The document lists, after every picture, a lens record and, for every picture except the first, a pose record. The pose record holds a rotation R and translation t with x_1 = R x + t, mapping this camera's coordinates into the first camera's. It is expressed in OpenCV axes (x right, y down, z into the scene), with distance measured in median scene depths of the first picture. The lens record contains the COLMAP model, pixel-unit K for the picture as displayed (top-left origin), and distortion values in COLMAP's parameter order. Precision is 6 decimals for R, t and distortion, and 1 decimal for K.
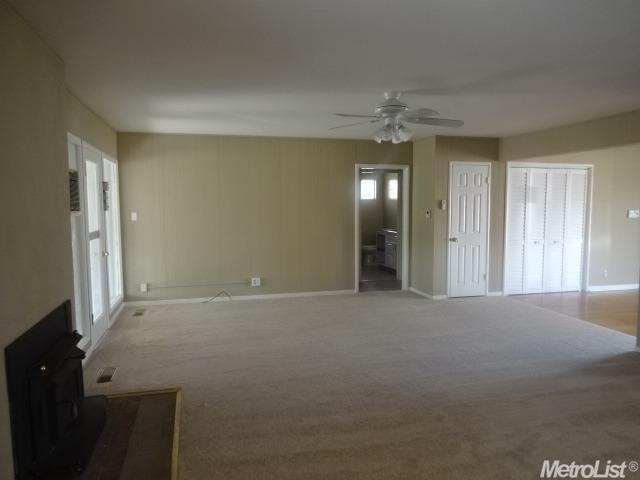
lens RADIAL K [[474.8, 0, 323.0], [0, 474.8, 241.8], [0, 0, 1]] dist [-0.004124, -0.000688]
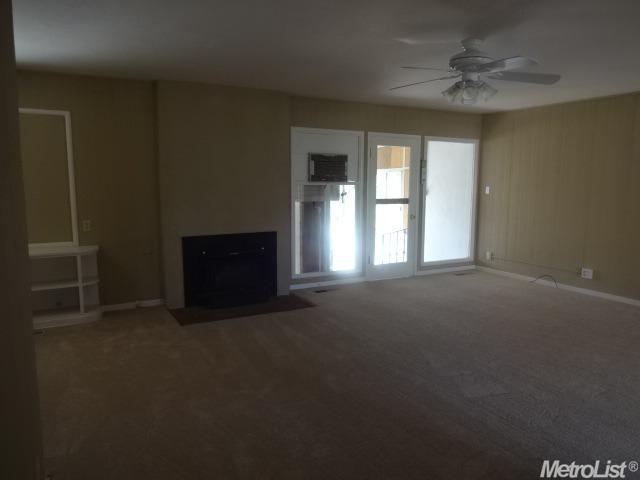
lens RADIAL K [[474.8, 0, 323.0], [0, 474.8, 241.8], [0, 0, 1]] dist [-0.004124, -0.000688]
pose [[0.214409, 0.133919, -0.967520, 0.546472], [-0.087303, 0.989219, 0.117575, -0.027969], [0.972835, 0.059259, 0.223789, 0.348921]]
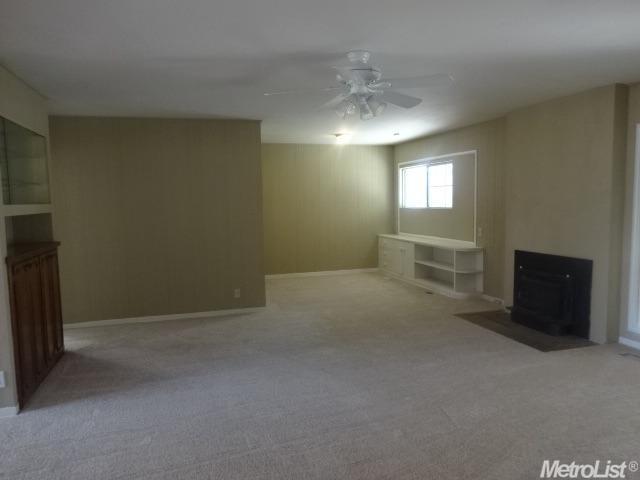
lens RADIAL K [[474.8, 0, 323.0], [0, 474.8, 241.8], [0, 0, 1]] dist [-0.004124, -0.000688]
pose [[-0.999647, 0.024125, -0.011141, 0.149011], [0.021843, 0.984765, 0.172516, -0.085107], [0.015134, 0.172211, -0.984944, 1.039958]]
